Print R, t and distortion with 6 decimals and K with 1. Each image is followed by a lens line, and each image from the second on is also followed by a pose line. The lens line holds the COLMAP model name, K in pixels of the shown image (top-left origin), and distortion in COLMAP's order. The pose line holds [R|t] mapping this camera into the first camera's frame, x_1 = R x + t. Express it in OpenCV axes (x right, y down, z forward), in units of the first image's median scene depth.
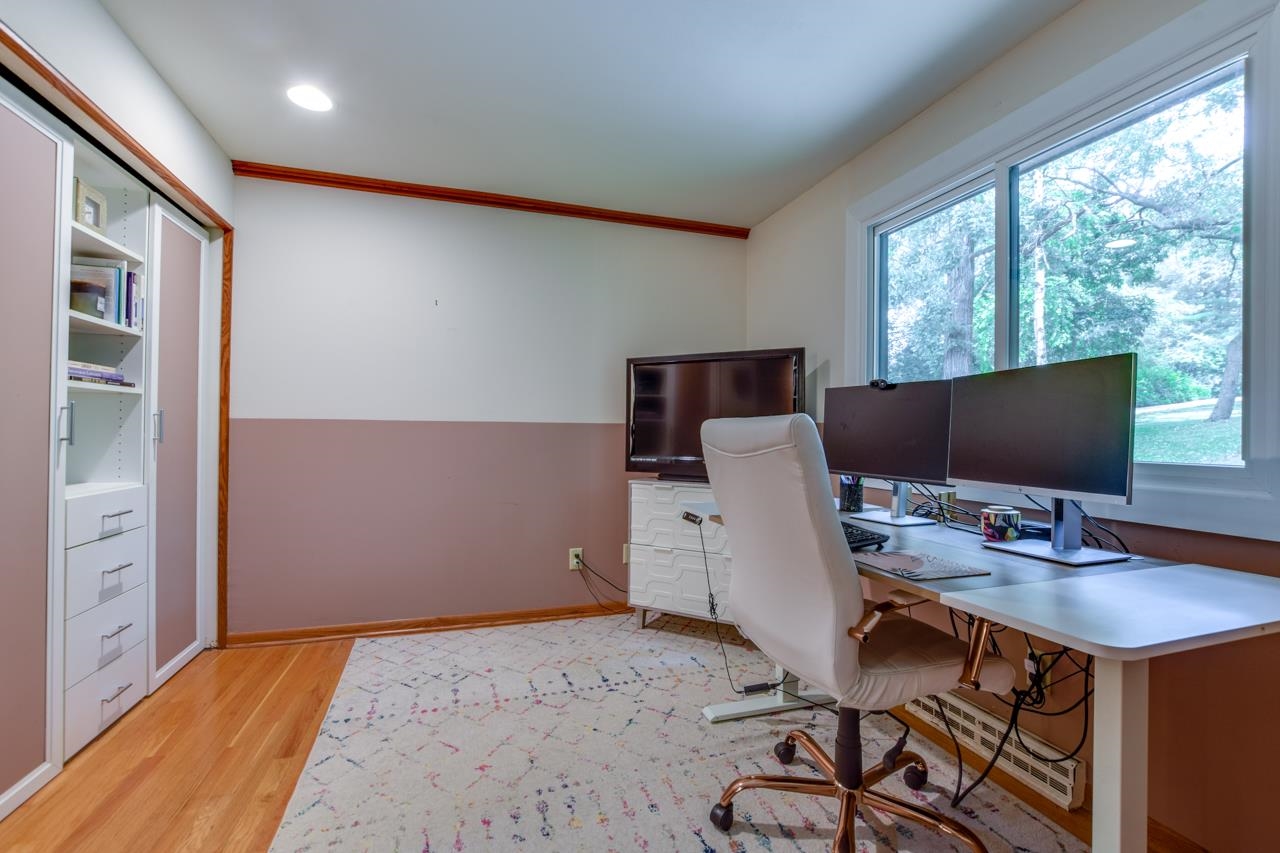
lens RADIAL K [[578.2, 0, 646.5], [0, 578.2, 430.8], [0, 0, 1]] dist [-0.024933, 0.006491]
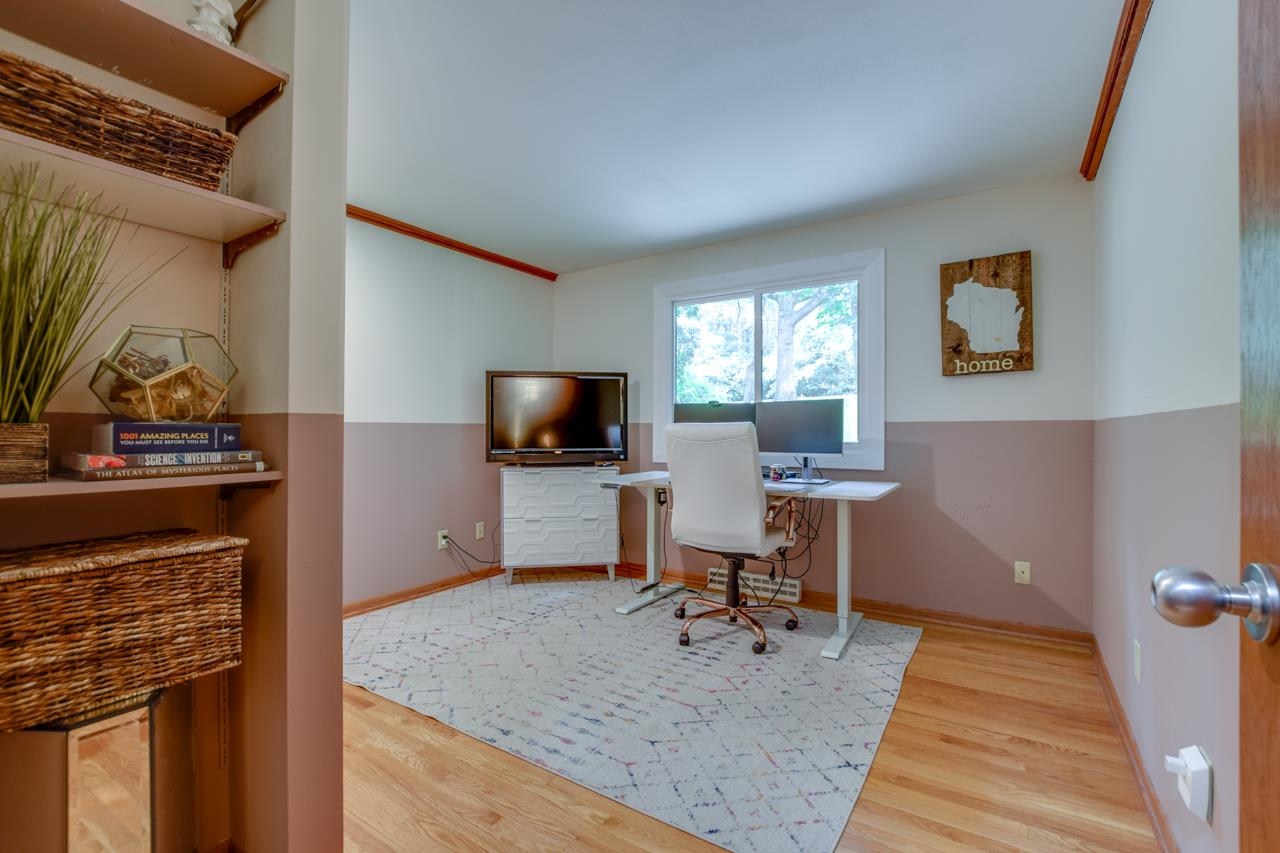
lens RADIAL K [[578.2, 0, 646.5], [0, 578.2, 430.8], [0, 0, 1]] dist [-0.024933, 0.006491]
pose [[0.784054, -0.014701, 0.620519, -0.590871], [0.009882, 0.999888, 0.011202, -0.010336], [-0.620614, -0.002651, 0.784112, -0.198878]]
